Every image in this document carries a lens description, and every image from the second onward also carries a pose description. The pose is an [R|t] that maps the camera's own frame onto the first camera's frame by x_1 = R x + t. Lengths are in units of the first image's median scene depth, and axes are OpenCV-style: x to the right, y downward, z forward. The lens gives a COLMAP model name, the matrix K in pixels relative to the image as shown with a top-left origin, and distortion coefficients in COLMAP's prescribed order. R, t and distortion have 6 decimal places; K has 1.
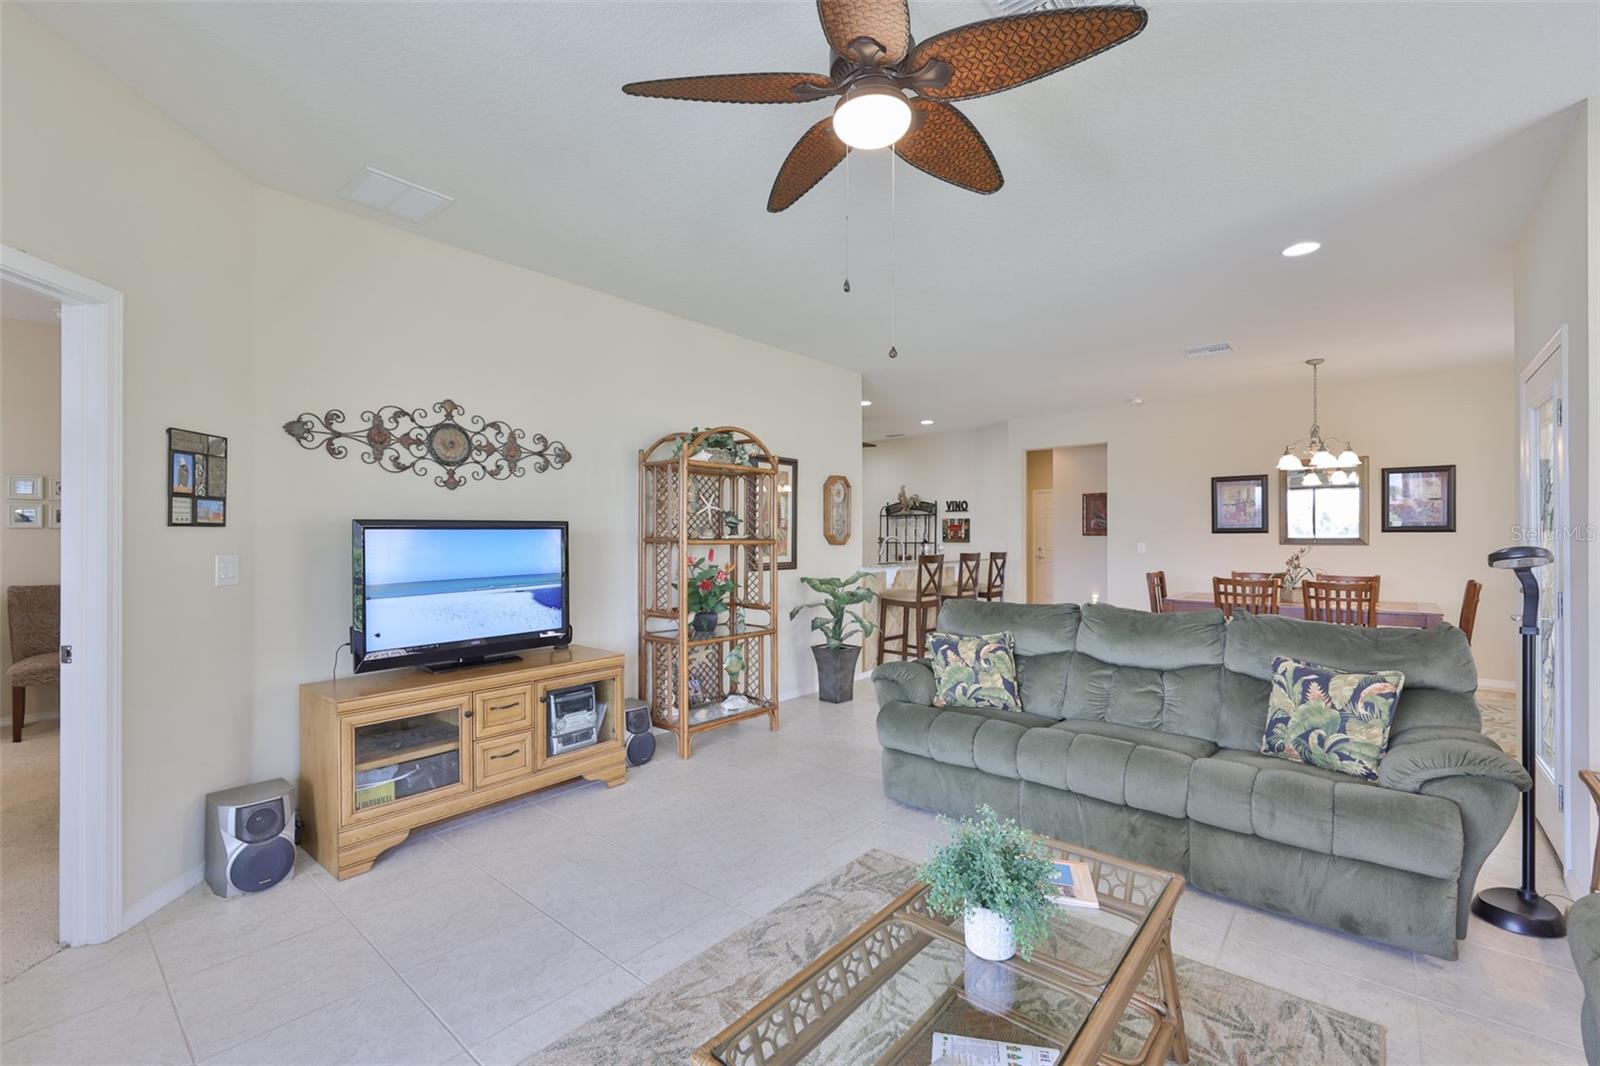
lens RADIAL K [[674.8, 0, 802.8], [0, 674.8, 533.1], [0, 0, 1]] dist [-0.006242, 0.001172]
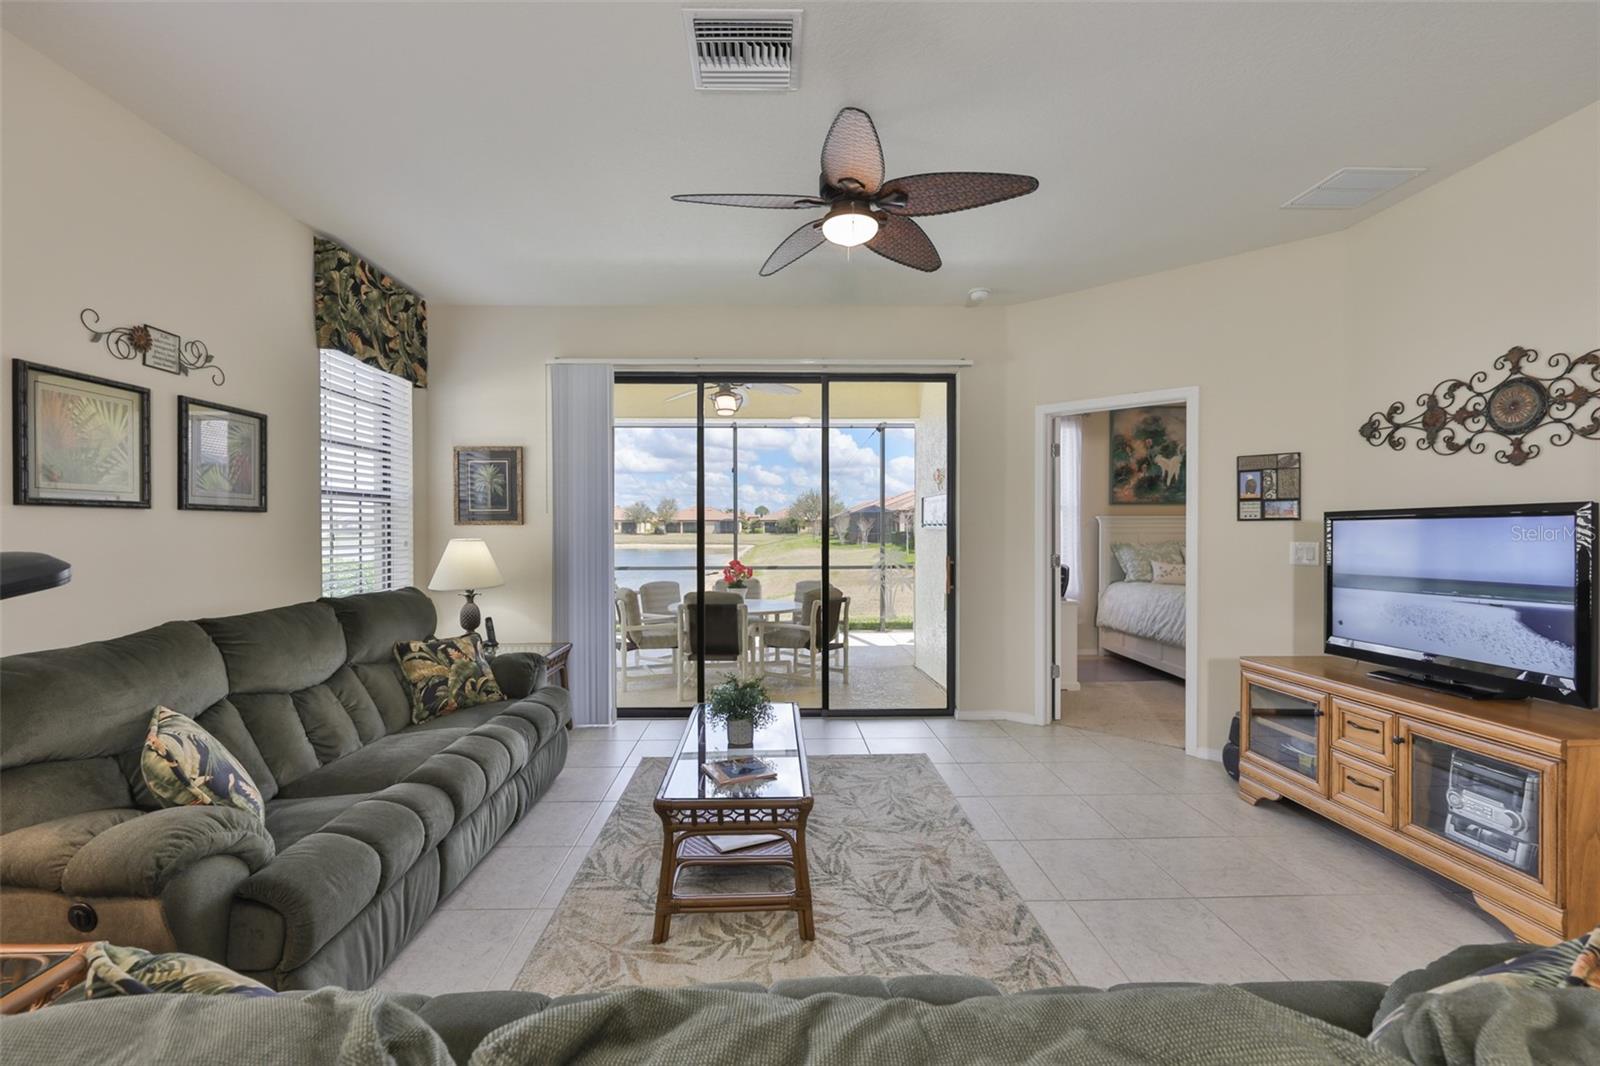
lens RADIAL K [[674.8, 0, 785.4], [0, 674.8, 533.2], [0, 0, 1]] dist [-0.006242, 0.001172]
pose [[-0.743134, 0.005042, -0.669123, 0.363583], [0.001647, 0.999982, 0.005706, 0.003383], [0.669140, 0.003138, -0.743130, 0.622082]]
